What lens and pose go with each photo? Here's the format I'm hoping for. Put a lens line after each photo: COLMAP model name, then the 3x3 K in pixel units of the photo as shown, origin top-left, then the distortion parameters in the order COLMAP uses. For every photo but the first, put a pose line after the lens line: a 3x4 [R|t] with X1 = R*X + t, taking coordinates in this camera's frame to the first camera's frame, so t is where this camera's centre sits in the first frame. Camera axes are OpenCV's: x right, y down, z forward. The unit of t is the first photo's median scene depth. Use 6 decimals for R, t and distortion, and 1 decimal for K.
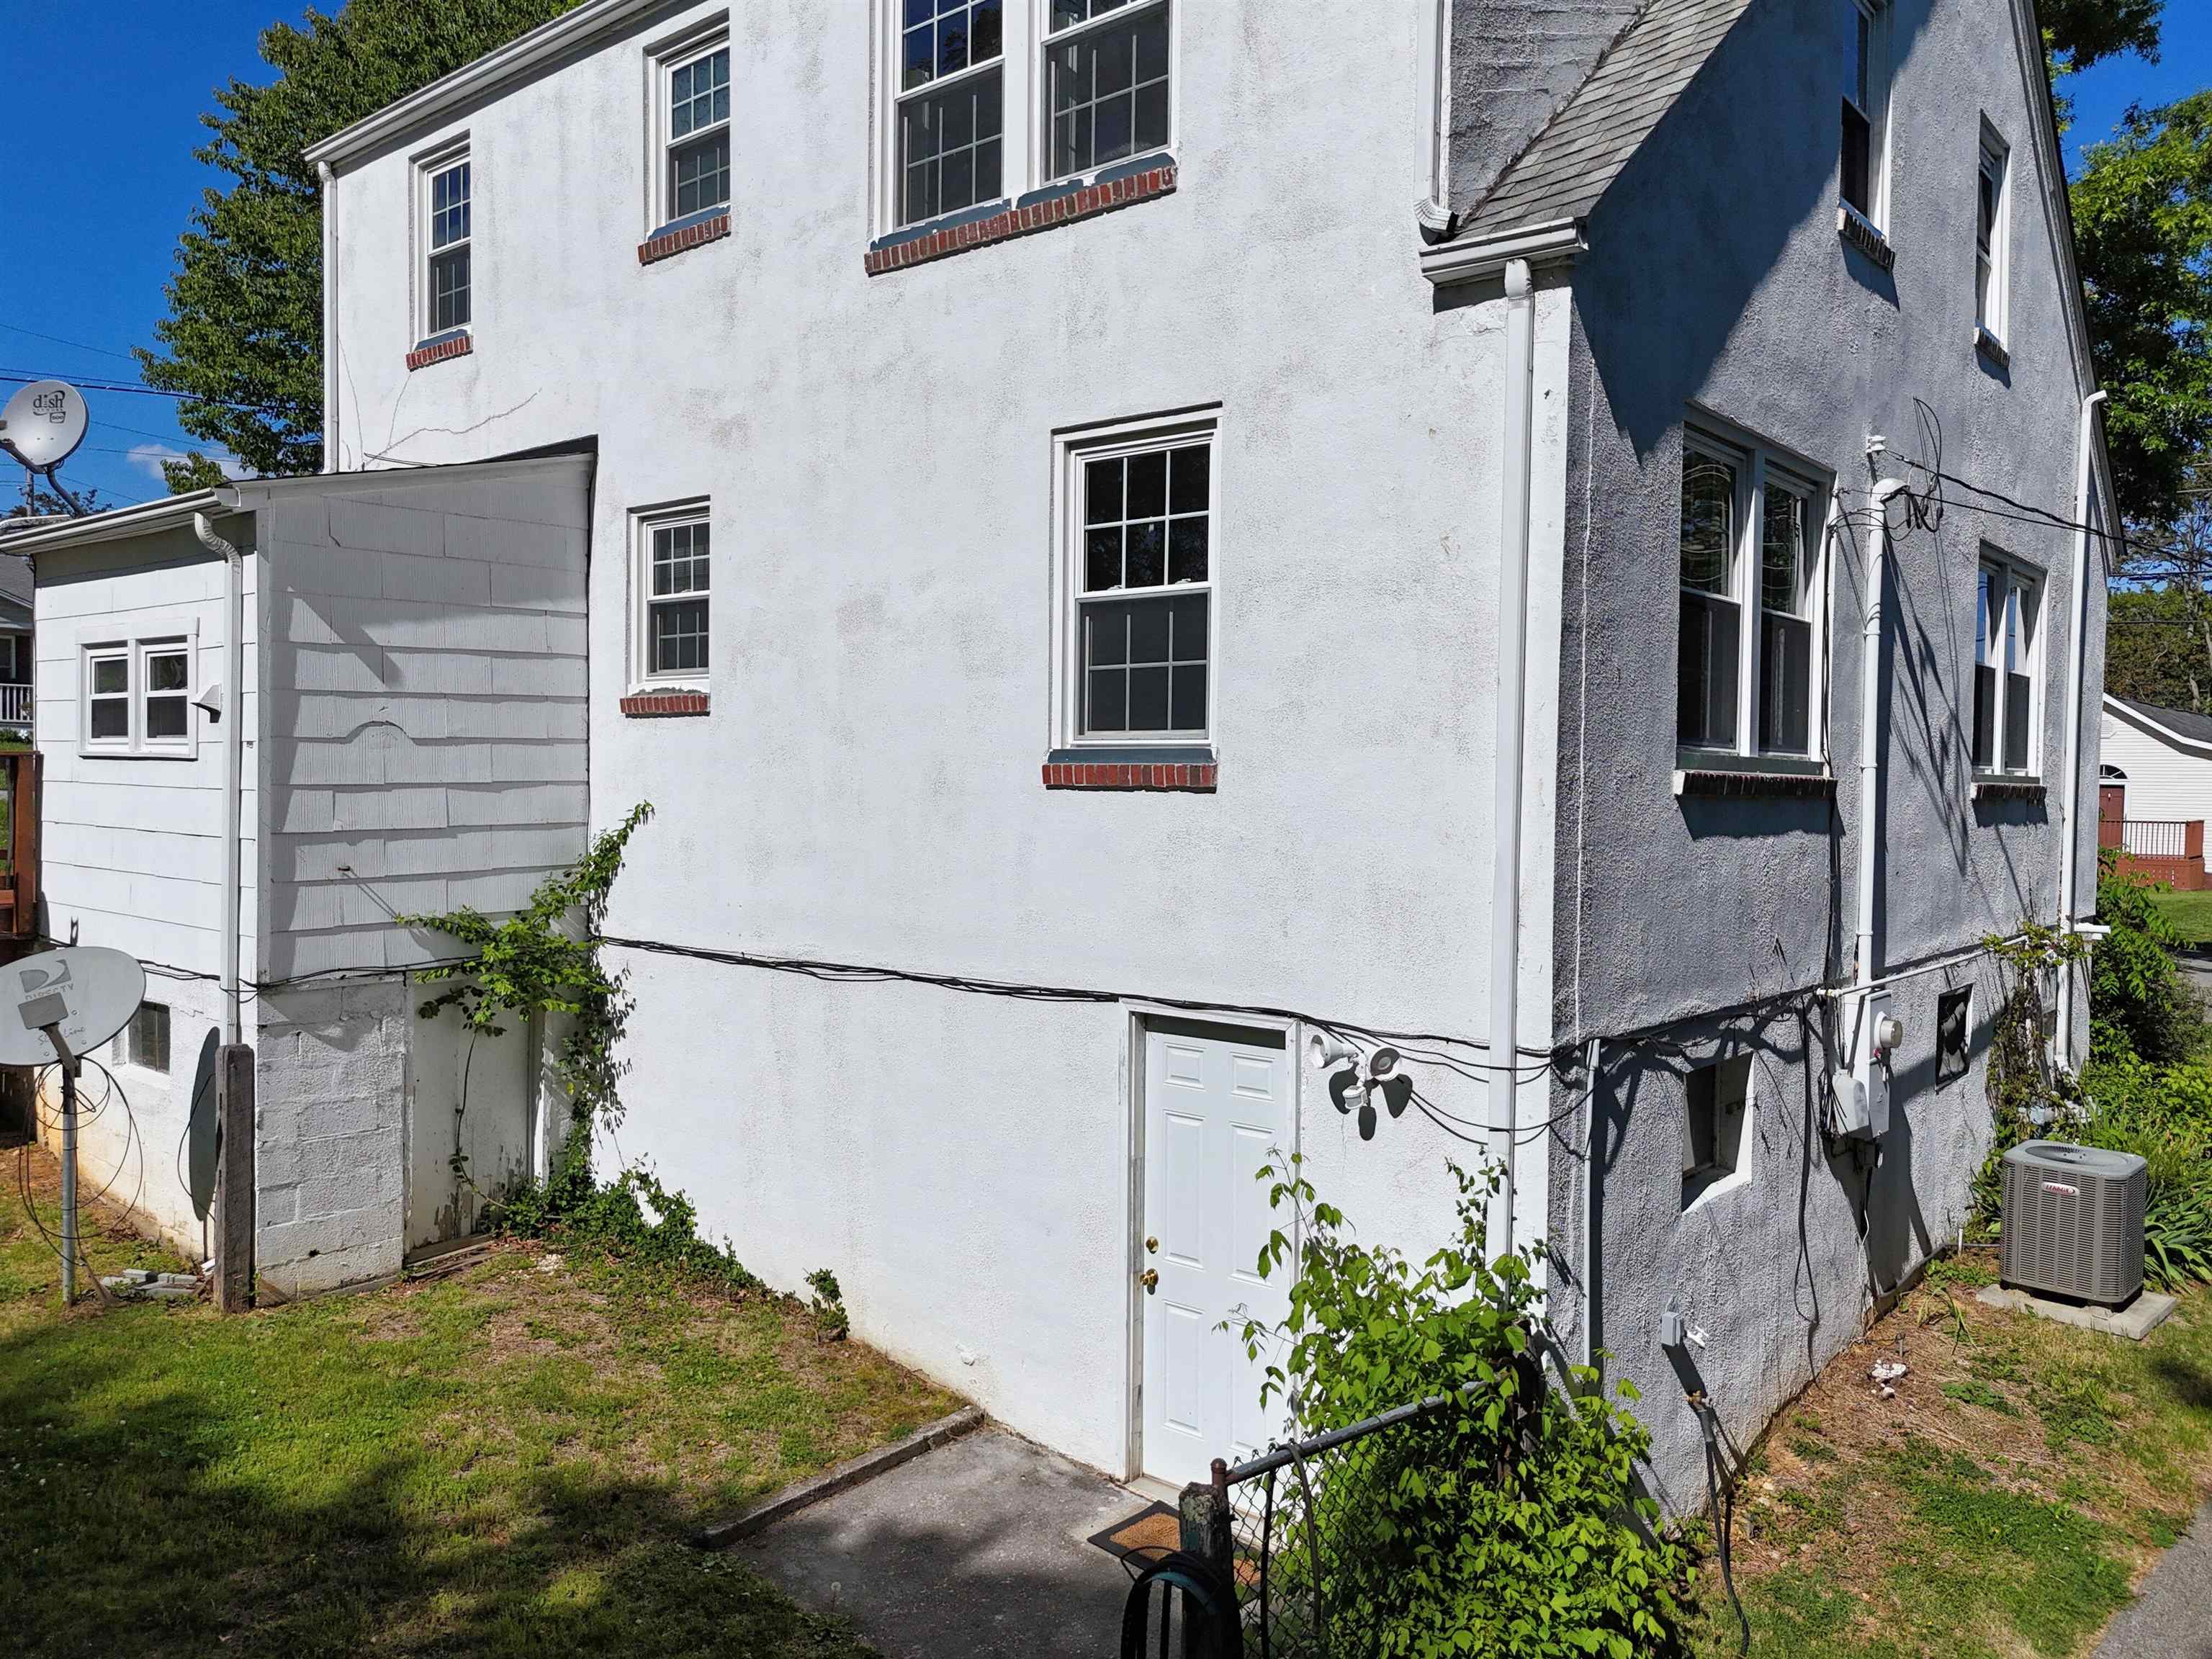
lens RADIAL K [[1605.5, 0, 1106.0], [0, 1605.5, 829.5], [0, 0, 1]] dist [0.063935, -0.047799]
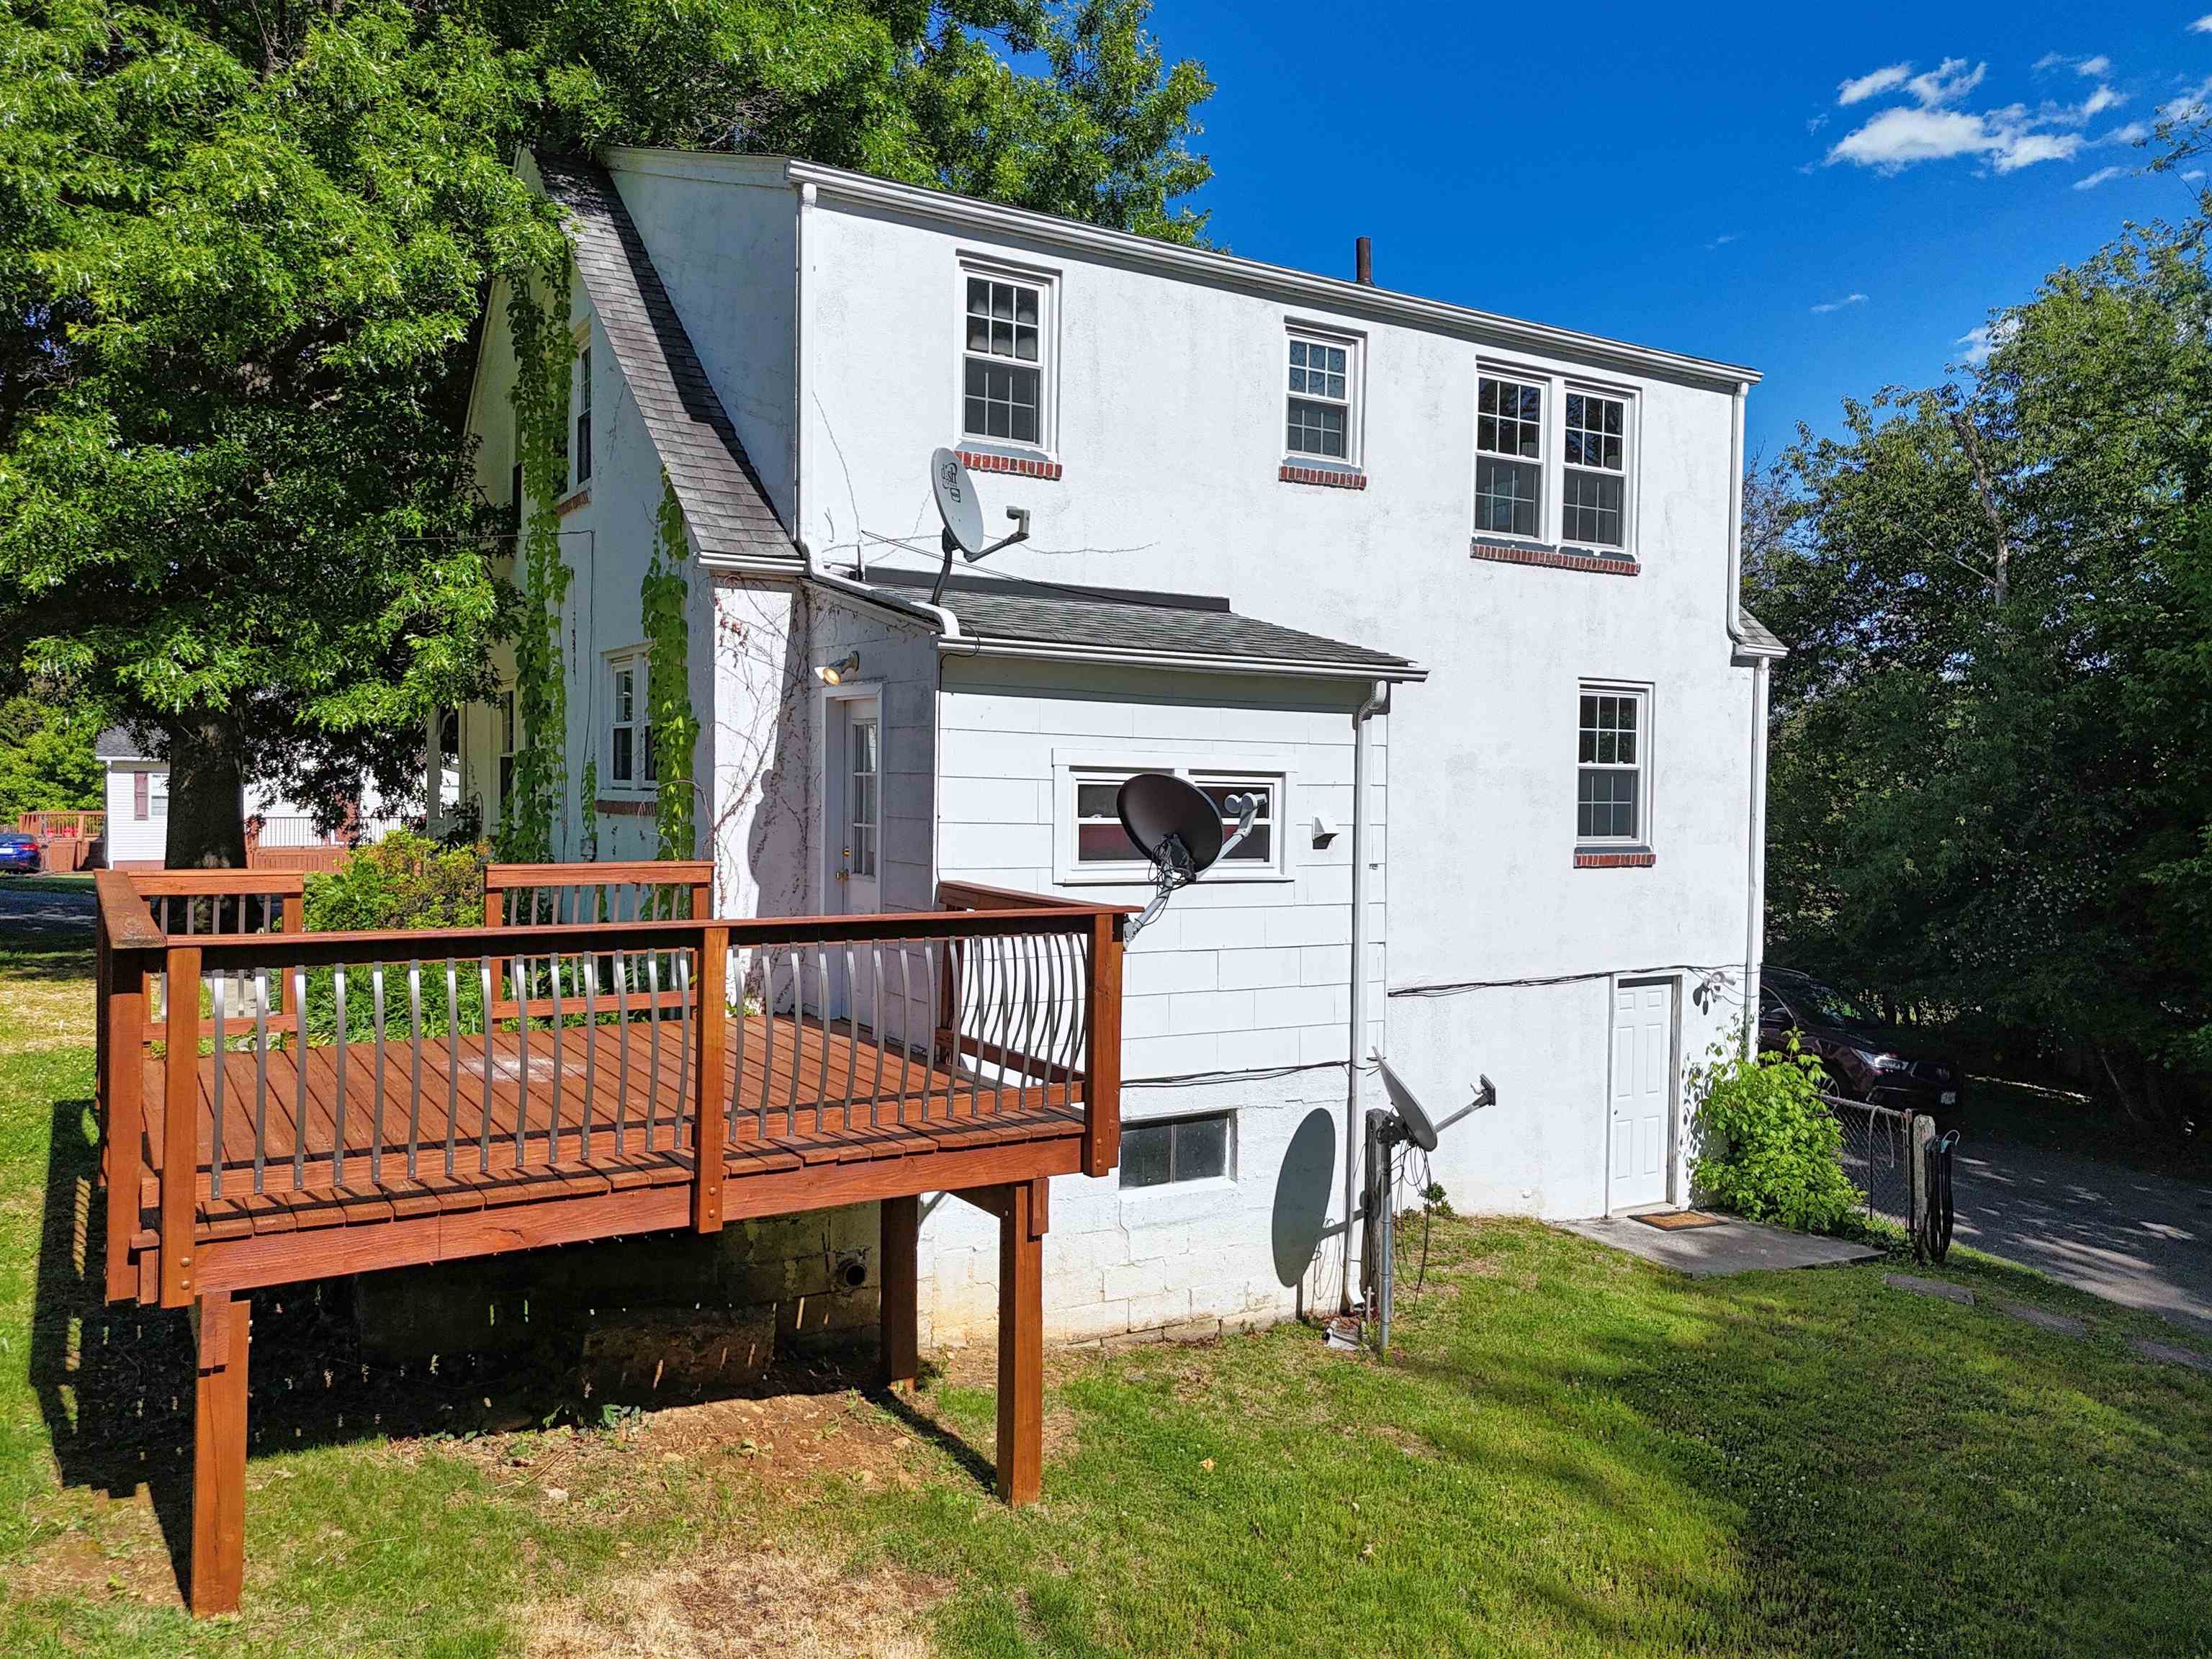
lens RADIAL K [[1605.5, 0, 1106.0], [0, 1605.5, 829.5], [0, 0, 1]] dist [0.063935, -0.047799]
pose [[0.327247, -0.034250, 0.944318, -2.021563], [0.019692, 0.999373, 0.029422, -0.138909], [-0.944734, 0.008967, 0.327716, 0.918153]]
